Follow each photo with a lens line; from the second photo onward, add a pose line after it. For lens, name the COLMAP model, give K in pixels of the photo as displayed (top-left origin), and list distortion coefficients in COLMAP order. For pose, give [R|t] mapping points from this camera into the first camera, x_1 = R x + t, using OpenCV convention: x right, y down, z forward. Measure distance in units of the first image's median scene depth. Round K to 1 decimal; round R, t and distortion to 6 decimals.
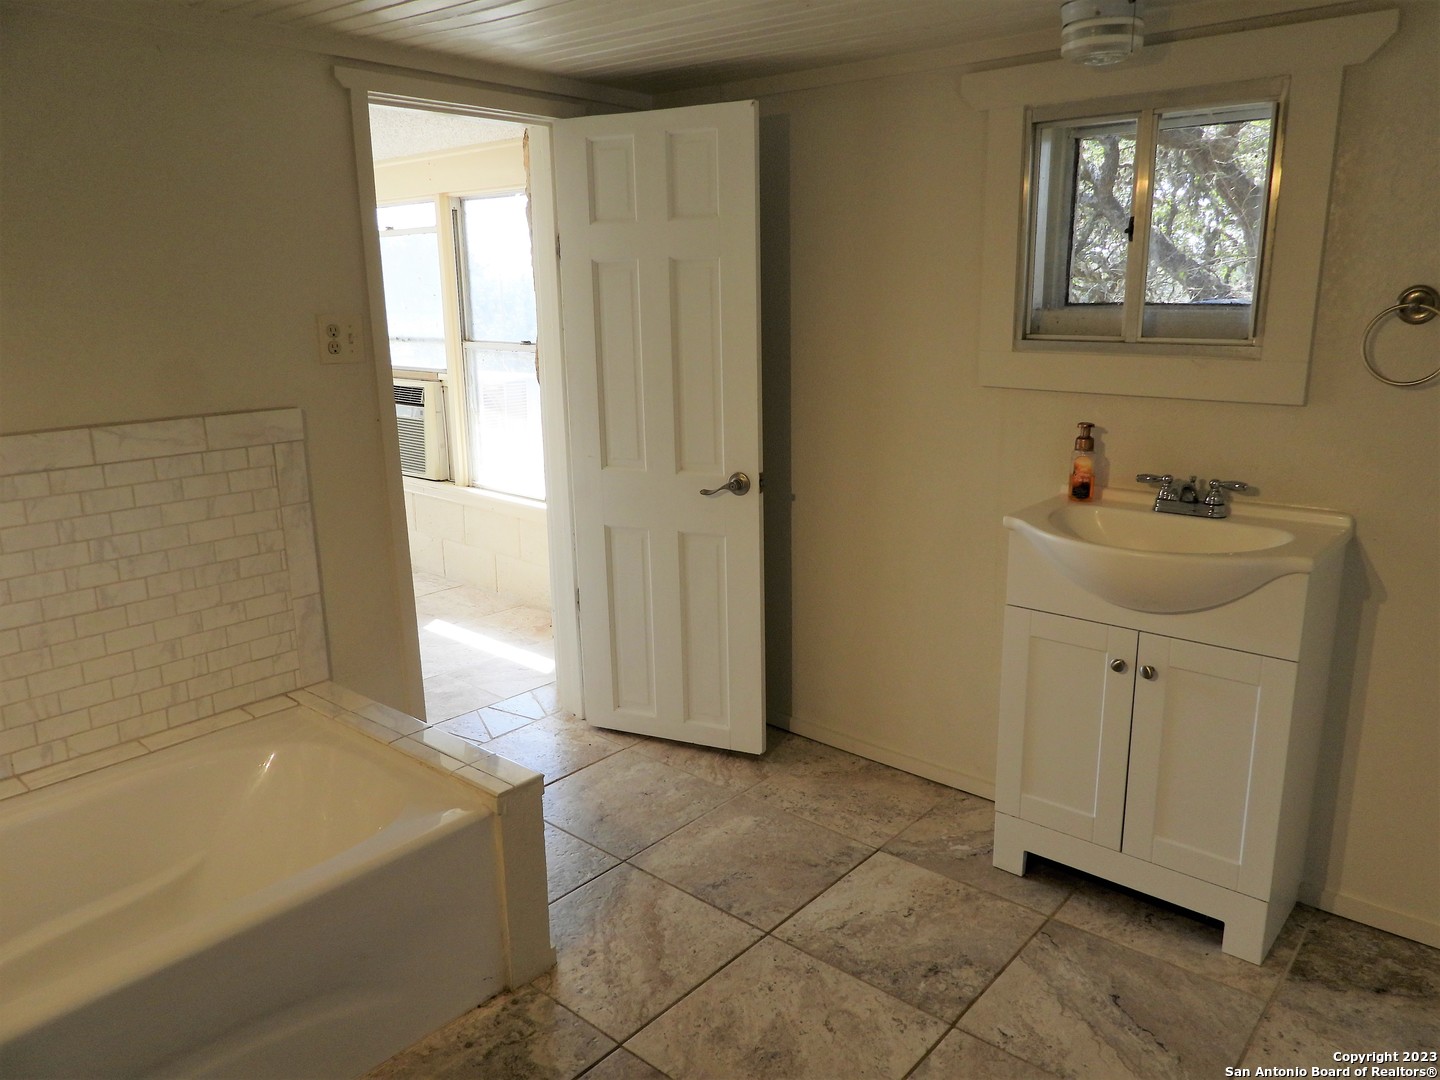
lens RADIAL K [[1033.9, 0, 716.6], [0, 1033.9, 540.1], [0, 0, 1]] dist [-0.017868, 0.005732]
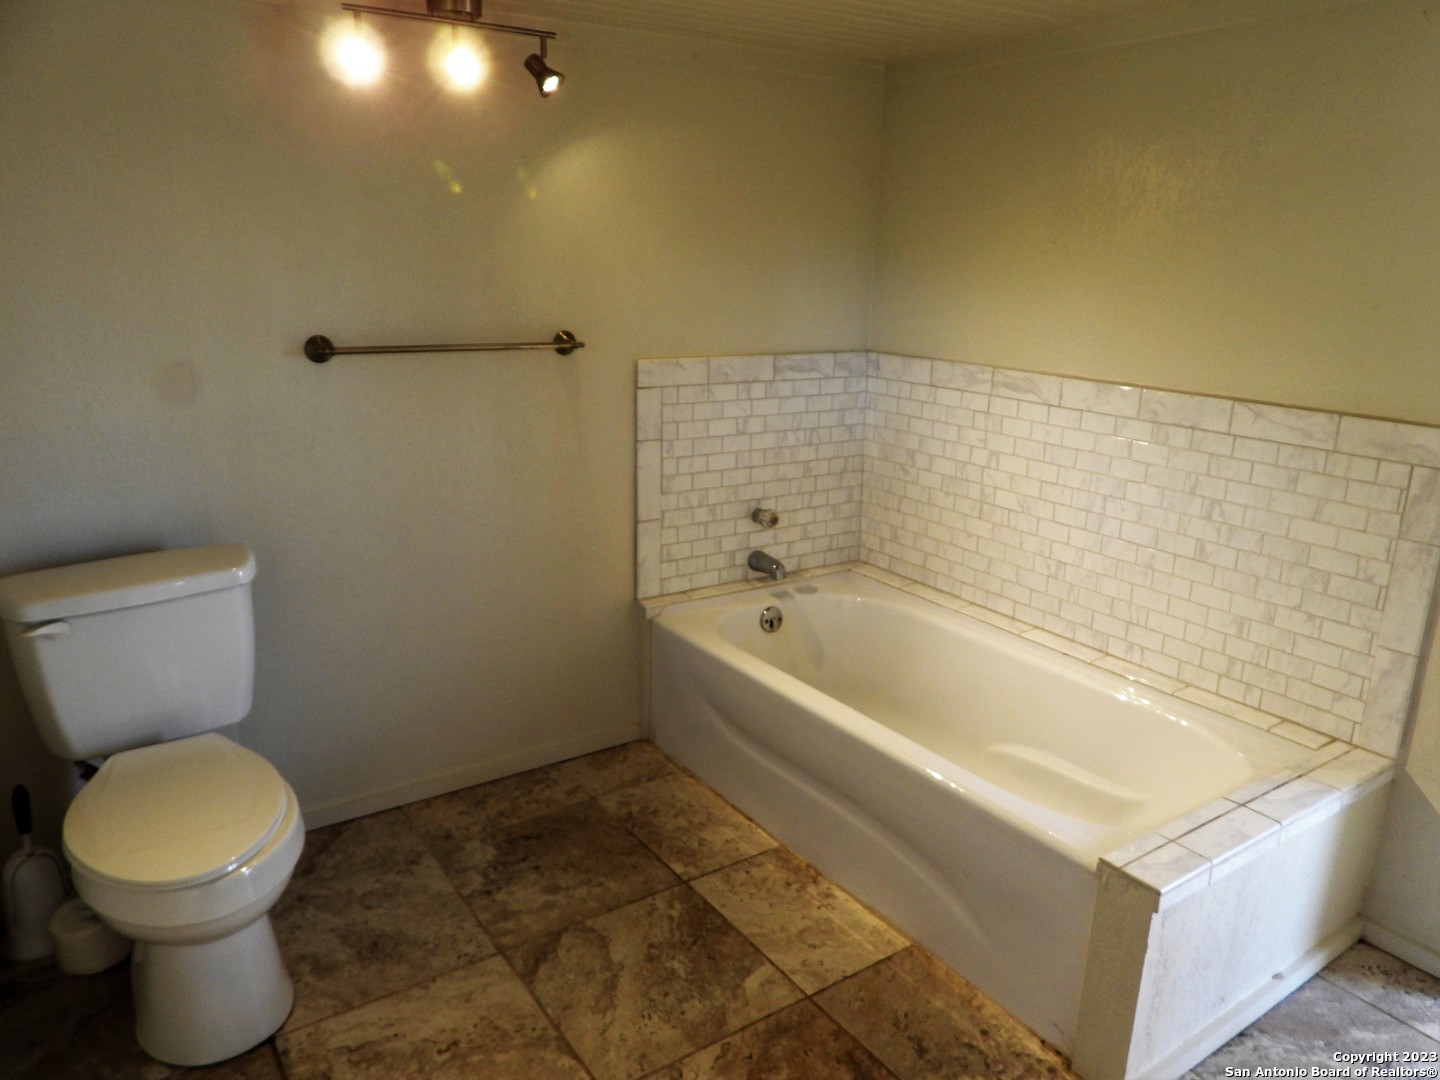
lens RADIAL K [[1033.9, 0, 715.5], [0, 1033.9, 539.8], [0, 0, 1]] dist [-0.017868, 0.005732]
pose [[-0.258778, 0.269772, -0.927501, 0.546157], [-0.241348, 0.911694, 0.332512, -0.191130], [0.935300, 0.309897, -0.170817, 0.670199]]
